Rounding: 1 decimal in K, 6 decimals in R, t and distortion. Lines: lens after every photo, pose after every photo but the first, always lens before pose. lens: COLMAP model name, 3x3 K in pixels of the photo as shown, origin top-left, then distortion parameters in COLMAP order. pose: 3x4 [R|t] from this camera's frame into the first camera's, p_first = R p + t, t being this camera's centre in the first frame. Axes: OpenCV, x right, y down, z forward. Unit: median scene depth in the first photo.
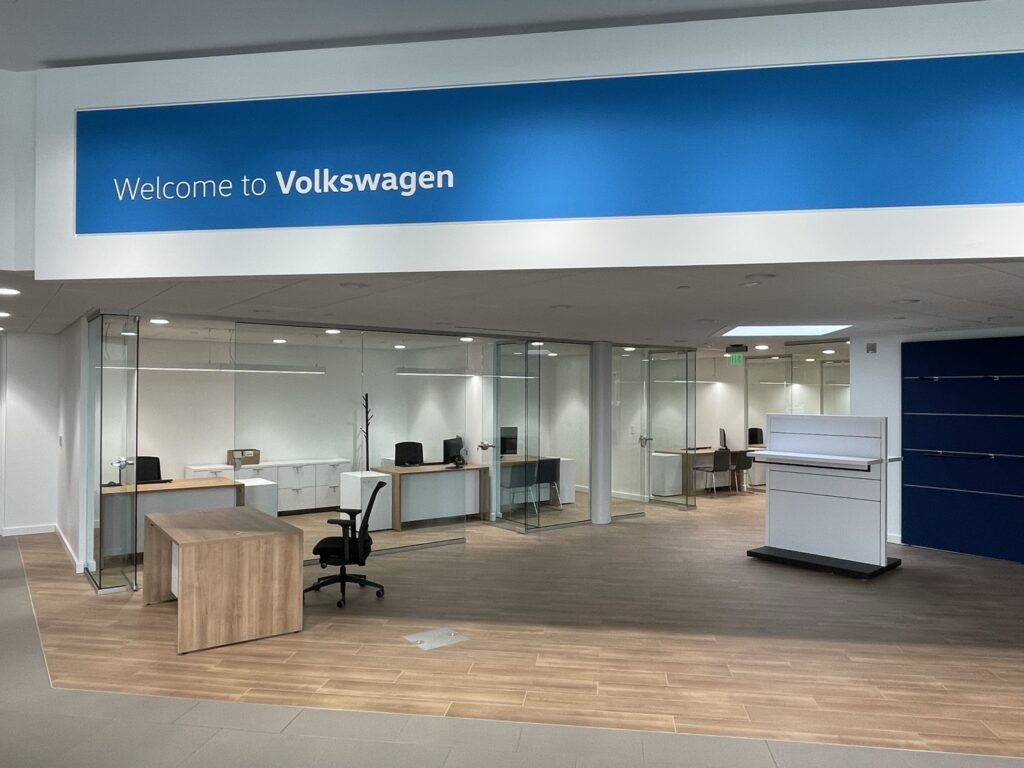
lens RADIAL K [[717.6, 0, 503.8], [0, 717.6, 388.2], [0, 0, 1]] dist [0.008218, -0.006381]
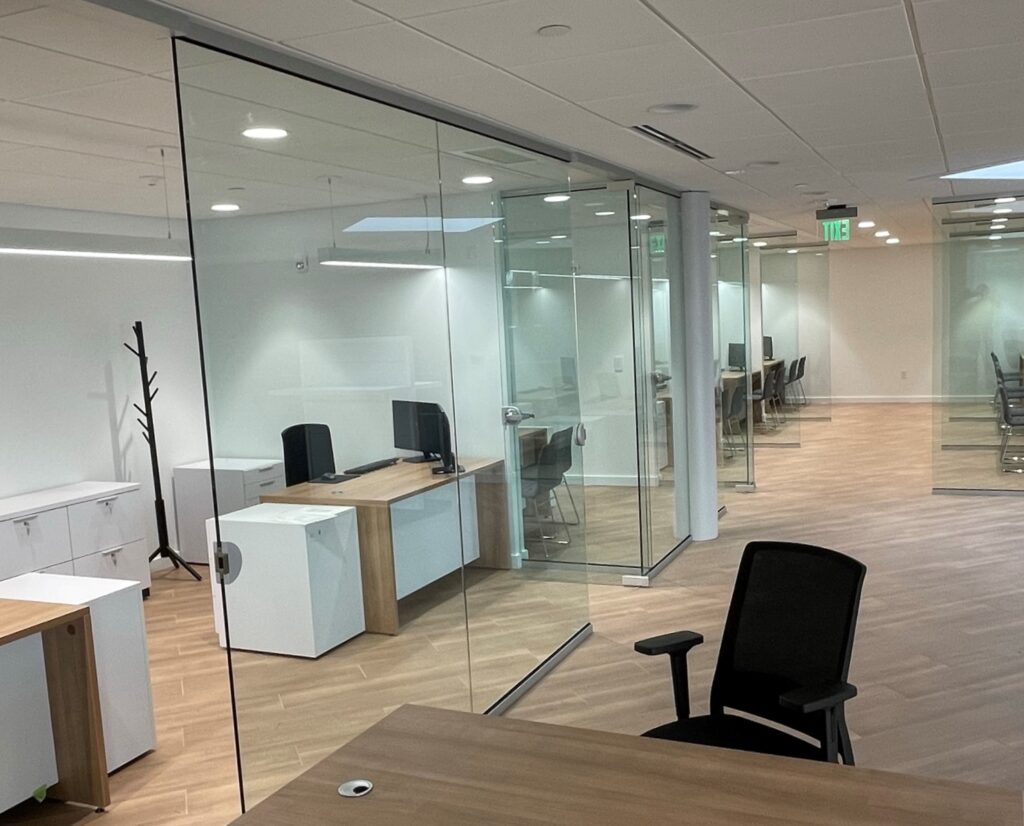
lens RADIAL K [[952.8, 0, 514.8], [0, 952.8, 420.6], [0, 0, 1]] dist [0.002922, 0.000000]
pose [[0.869758, -0.100948, 0.483043, -0.594289], [0.047468, 0.991429, 0.121722, 0.014064], [-0.491191, -0.082939, 0.867095, 0.845785]]
